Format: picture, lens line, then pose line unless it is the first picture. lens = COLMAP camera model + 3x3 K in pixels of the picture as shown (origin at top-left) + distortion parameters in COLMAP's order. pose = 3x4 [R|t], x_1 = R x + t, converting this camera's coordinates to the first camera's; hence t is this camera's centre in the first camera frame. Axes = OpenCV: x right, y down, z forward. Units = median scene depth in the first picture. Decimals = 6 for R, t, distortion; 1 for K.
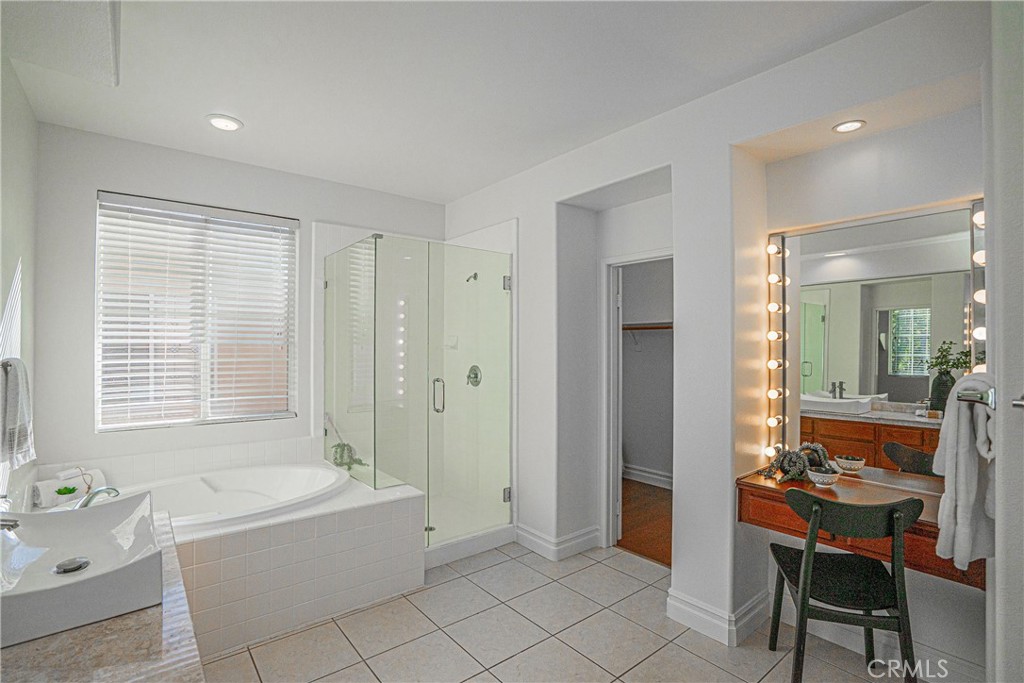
lens RADIAL K [[484.4, 0, 509.7], [0, 484.4, 343.5], [0, 0, 1]] dist [-0.042074, 0.013807]
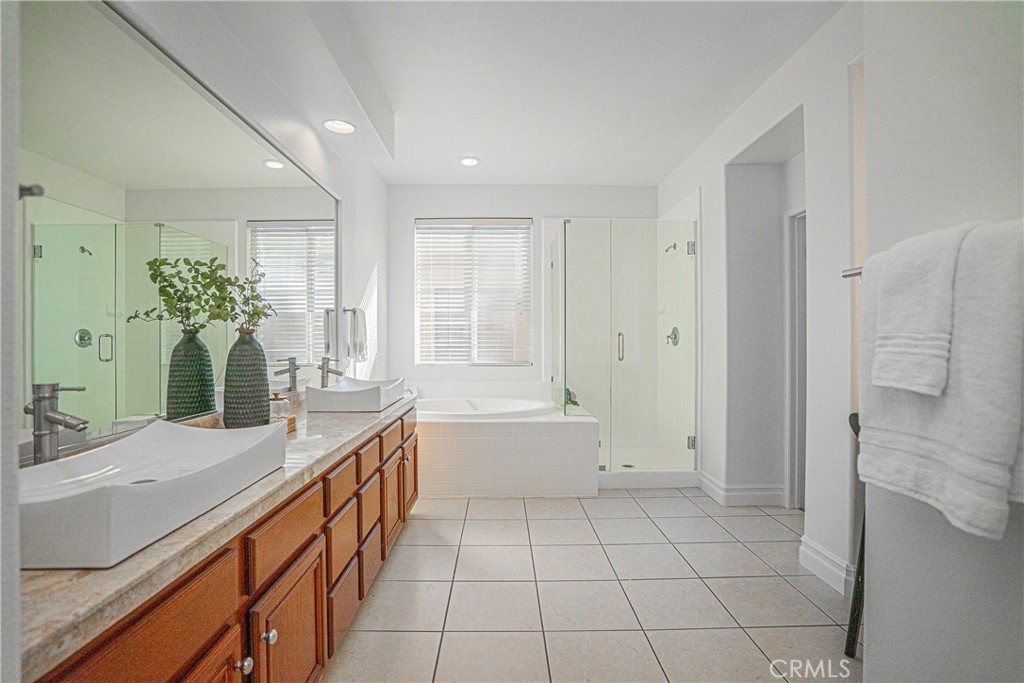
lens RADIAL K [[484.4, 0, 516.0], [0, 484.4, 341.8], [0, 0, 1]] dist [-0.042074, 0.013807]
pose [[0.791250, -0.001217, -0.611491, 0.376173], [0.003960, 0.999987, 0.003134, 0.088718], [0.611479, -0.004901, 0.791245, -0.106672]]
